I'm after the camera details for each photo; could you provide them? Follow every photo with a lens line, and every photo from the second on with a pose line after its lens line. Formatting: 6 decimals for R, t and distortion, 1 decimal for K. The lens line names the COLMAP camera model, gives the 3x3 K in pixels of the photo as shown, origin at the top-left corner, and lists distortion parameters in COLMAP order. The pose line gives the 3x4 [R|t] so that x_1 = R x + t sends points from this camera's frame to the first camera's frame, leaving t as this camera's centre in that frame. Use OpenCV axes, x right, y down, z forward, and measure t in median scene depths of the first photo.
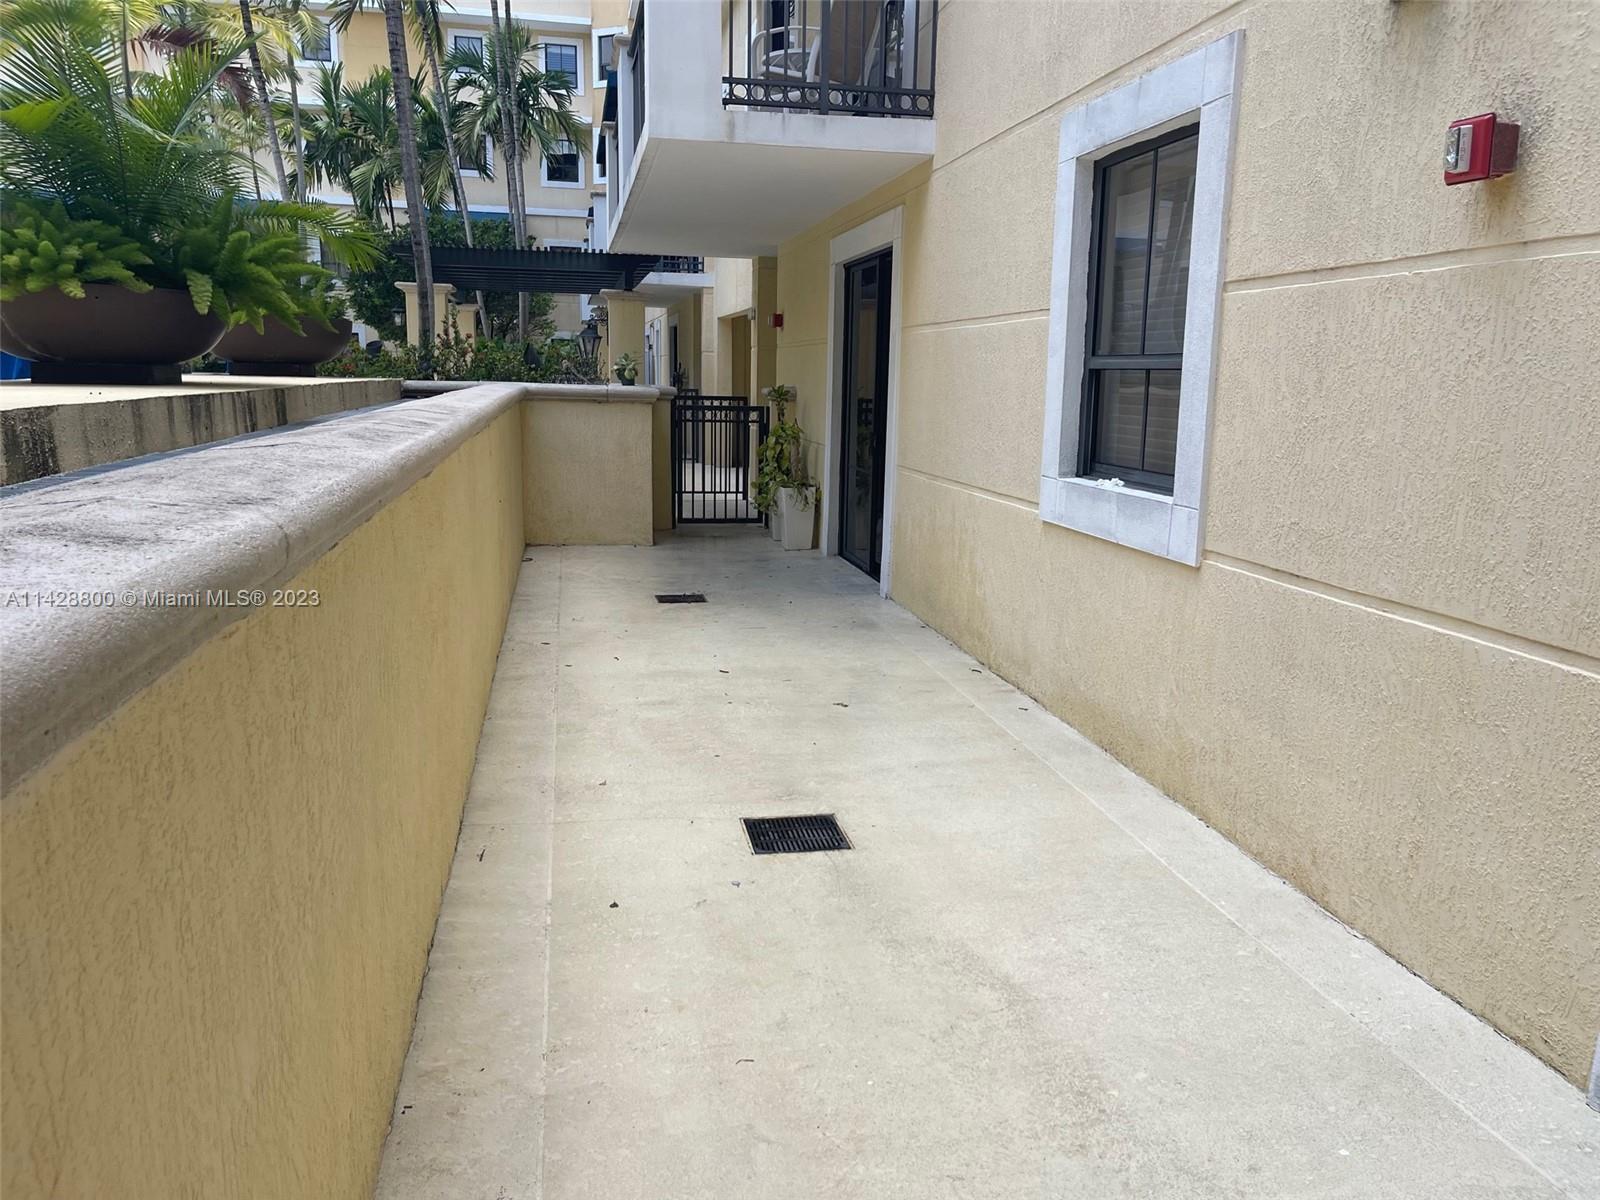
lens RADIAL K [[1202.7, 0, 814.2], [0, 1202.7, 611.7], [0, 0, 1]] dist [0.024462, -0.009749]
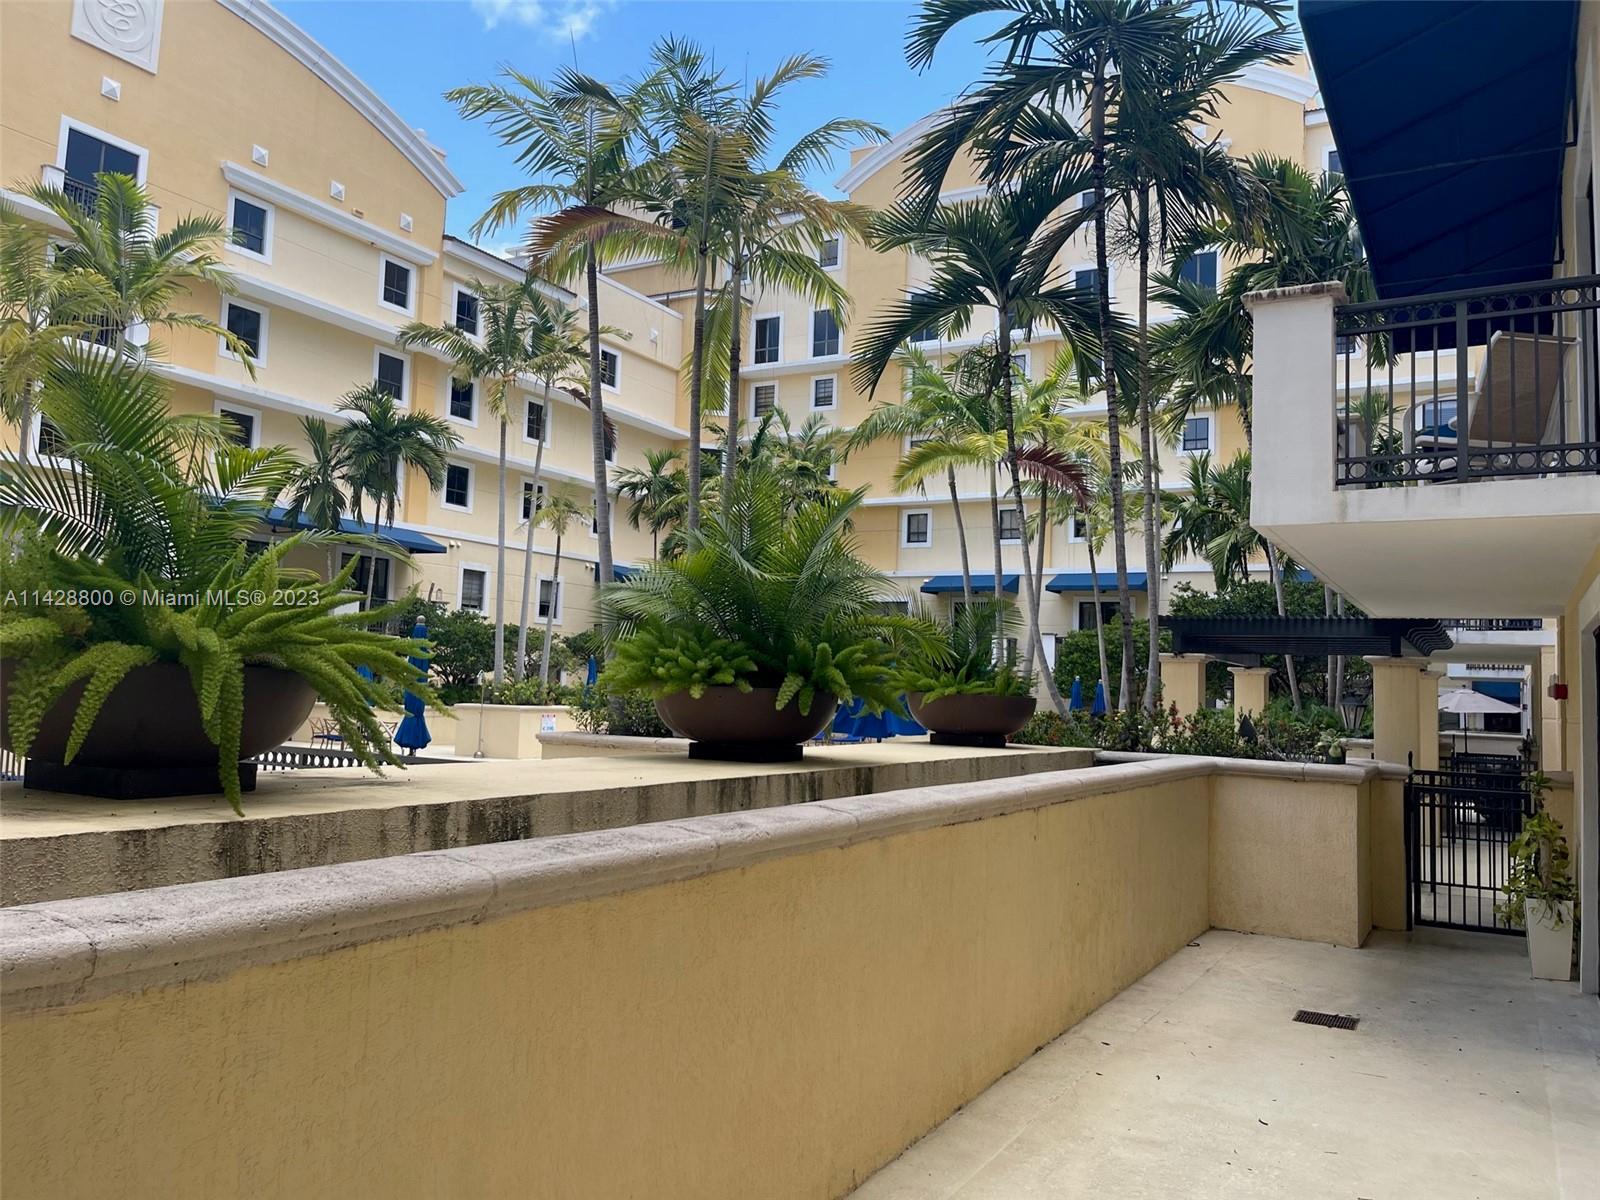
lens RADIAL K [[1202.7, 0, 806.4], [0, 1202.7, 606.0], [0, 0, 1]] dist [0.024462, -0.009749]
pose [[0.750943, -0.040768, -0.659108, 0.158341], [-0.149056, 0.961870, -0.229320, -0.034208], [0.643325, 0.270450, 0.716233, 0.054398]]
